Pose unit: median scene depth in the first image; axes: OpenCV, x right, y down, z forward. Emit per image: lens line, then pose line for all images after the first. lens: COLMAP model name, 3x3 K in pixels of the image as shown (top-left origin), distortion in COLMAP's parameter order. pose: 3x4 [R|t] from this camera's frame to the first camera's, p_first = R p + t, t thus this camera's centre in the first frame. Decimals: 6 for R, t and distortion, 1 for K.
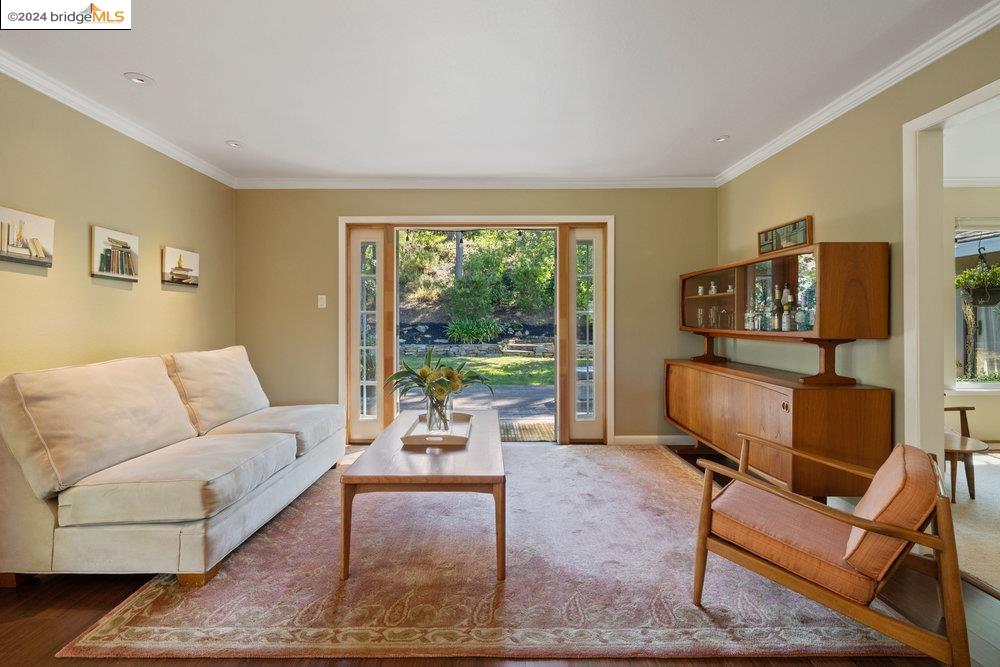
lens RADIAL K [[432.8, 0, 497.6], [0, 432.8, 324.5], [0, 0, 1]] dist [-0.002127, 0.000077]
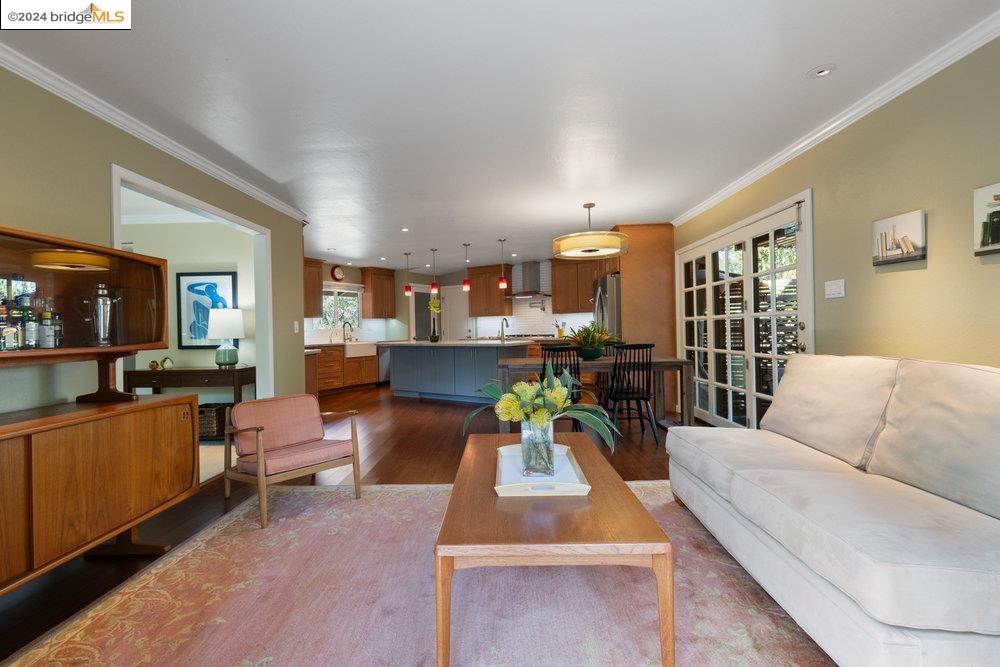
lens RADIAL K [[432.8, 0, 498.9], [0, 432.8, 330.0], [0, 0, 1]] dist [-0.002127, 0.000077]
pose [[-0.999124, 0.021779, 0.035729, -0.118881], [0.022170, 0.999698, 0.010609, -0.005435], [-0.035487, 0.011392, -0.999305, 2.003295]]
